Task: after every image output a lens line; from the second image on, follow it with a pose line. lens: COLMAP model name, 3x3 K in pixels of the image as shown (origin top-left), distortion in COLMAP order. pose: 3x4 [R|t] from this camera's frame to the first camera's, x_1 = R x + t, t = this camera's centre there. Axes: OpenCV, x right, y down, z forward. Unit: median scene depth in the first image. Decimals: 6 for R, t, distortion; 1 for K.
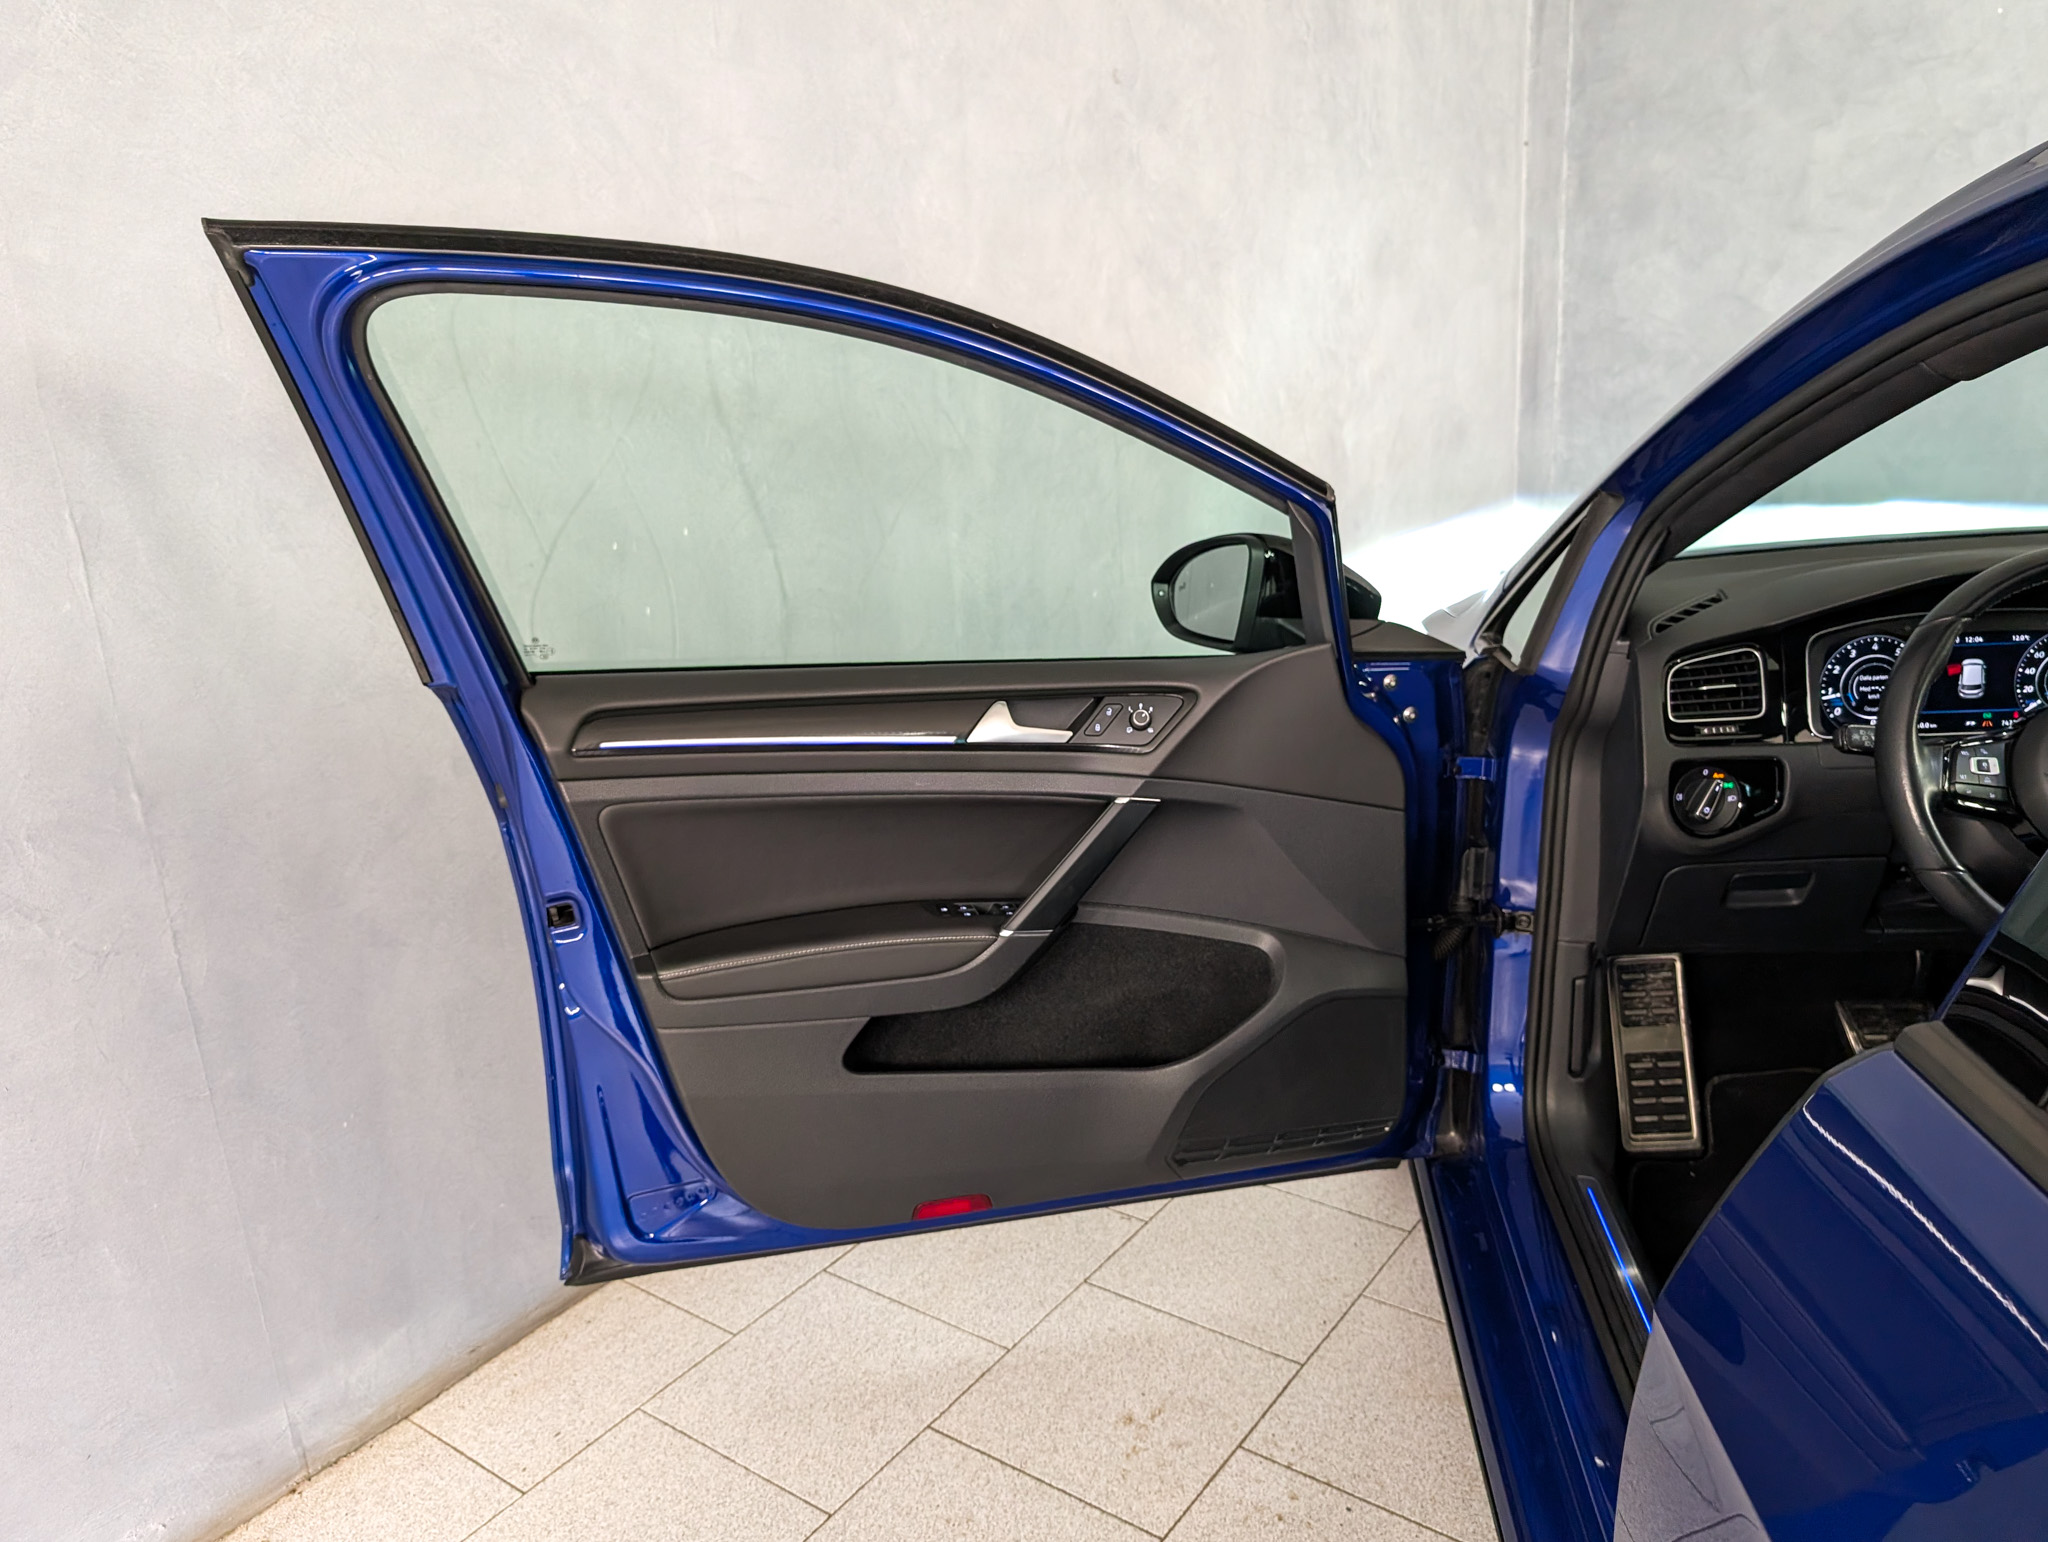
lens RADIAL K [[1528.9, 0, 1020.0], [0, 1528.9, 760.5], [0, 0, 1]] dist [0.002782, -0.002943]
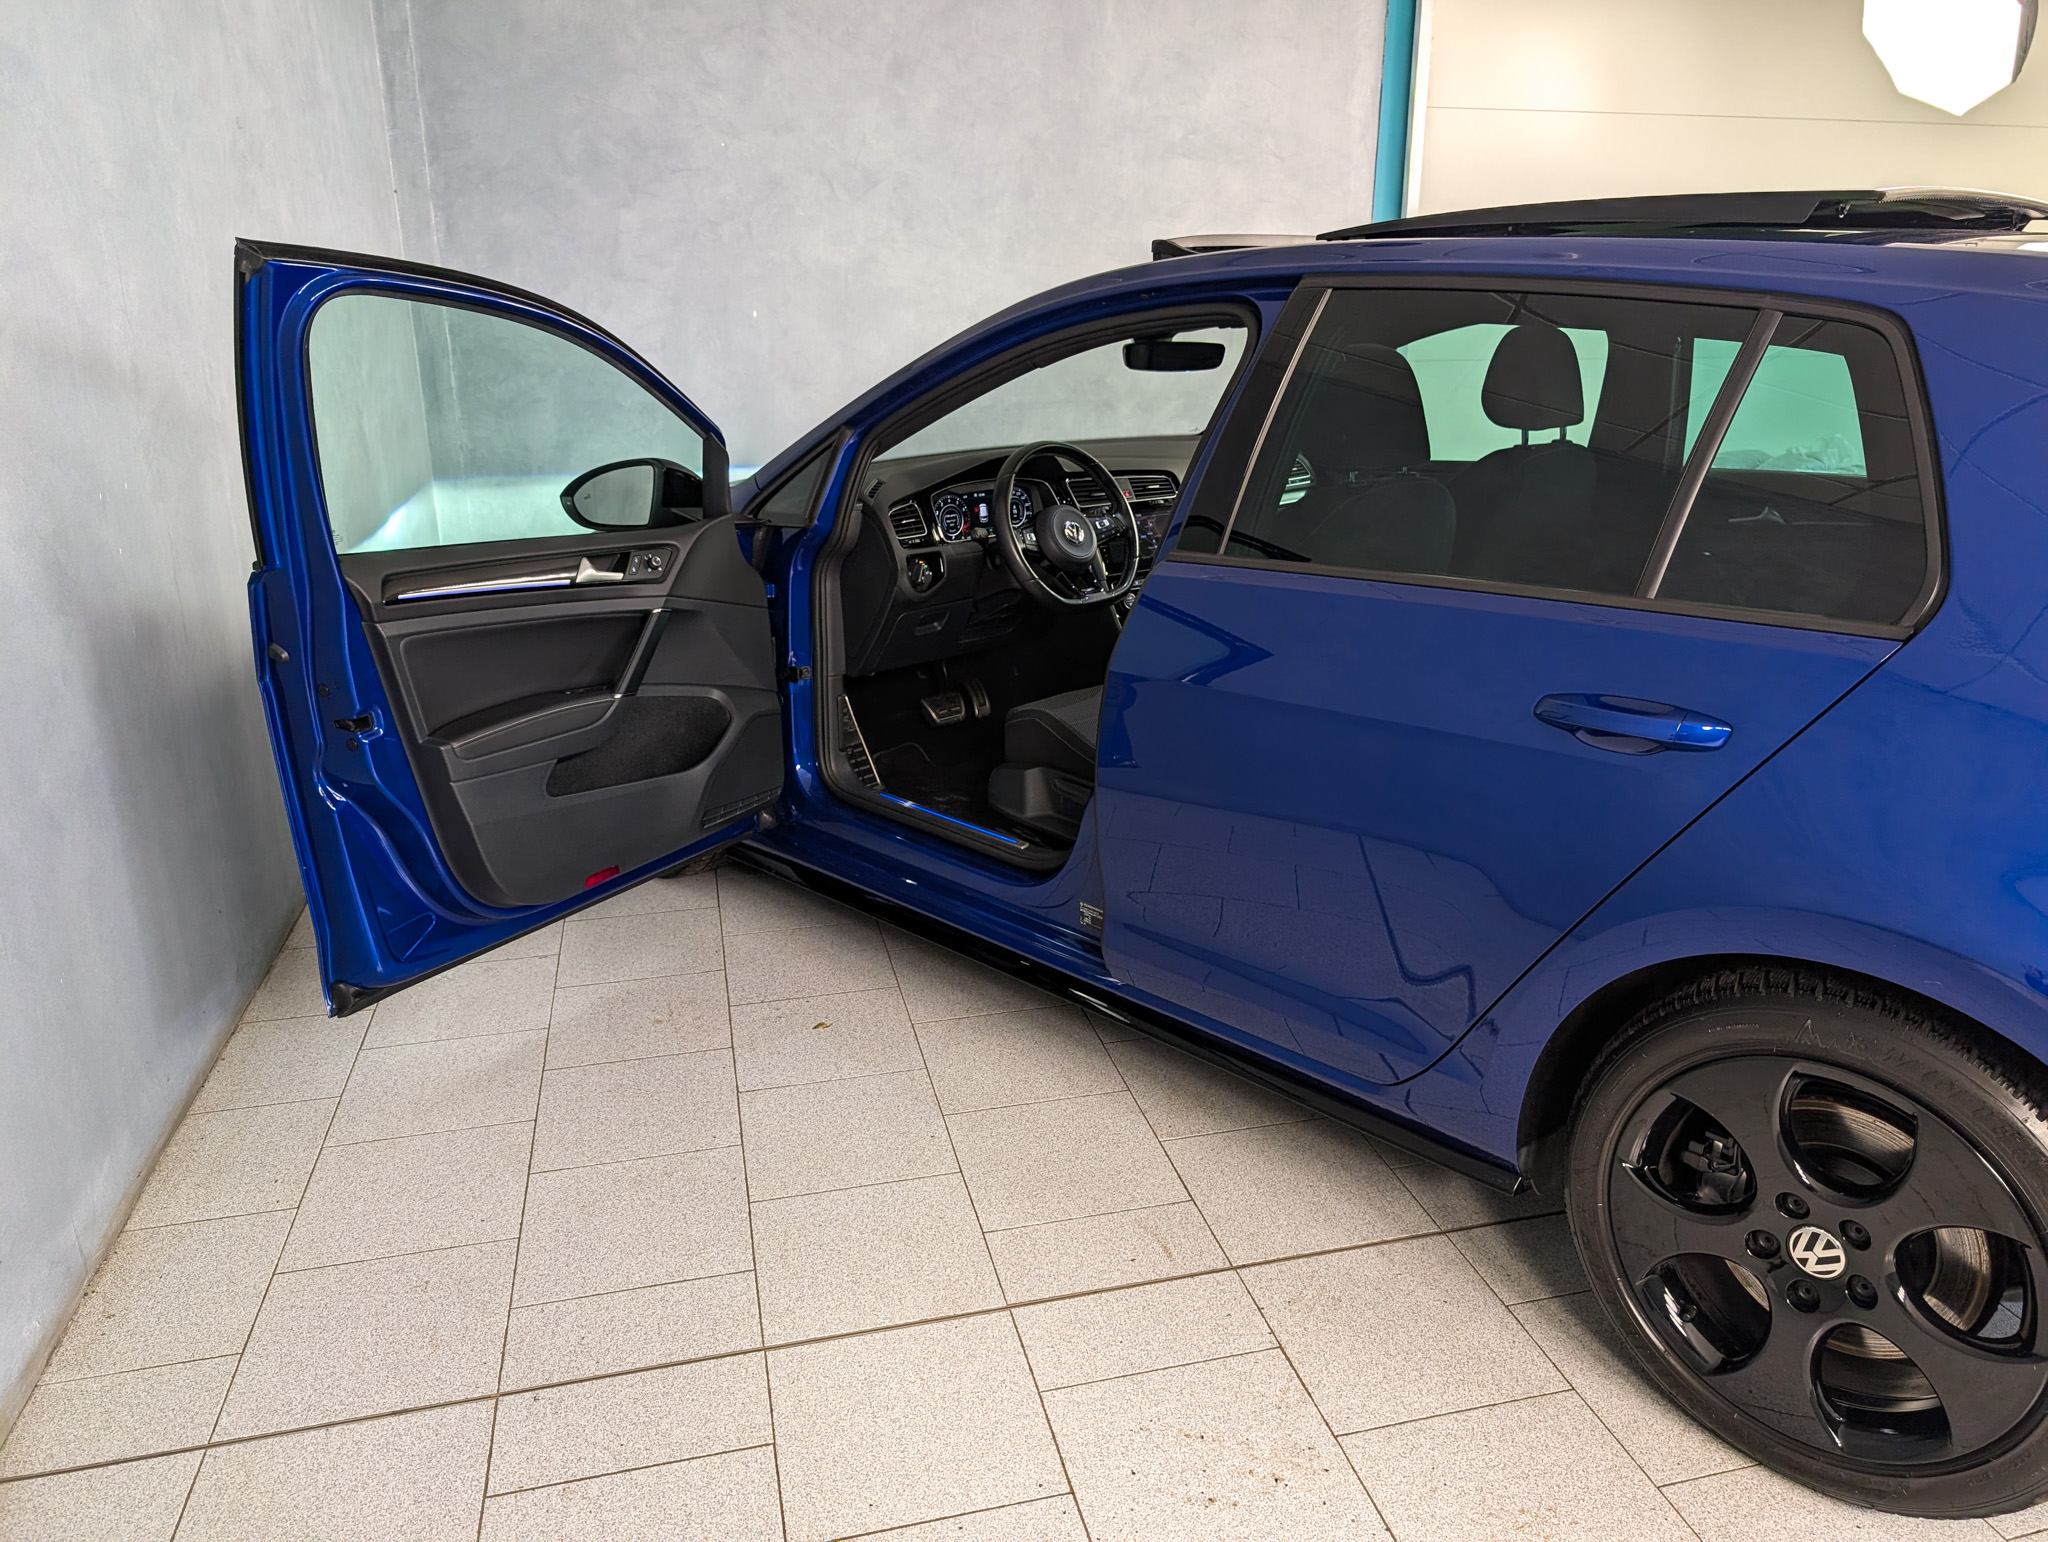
lens RADIAL K [[1528.9, 0, 1020.0], [0, 1528.9, 760.5], [0, 0, 1]] dist [0.002782, -0.002943]
pose [[0.645834, -0.167813, 0.744807, -0.891815], [0.178609, 0.981683, 0.066309, 0.137426], [-0.742292, 0.090204, 0.663977, -0.381061]]
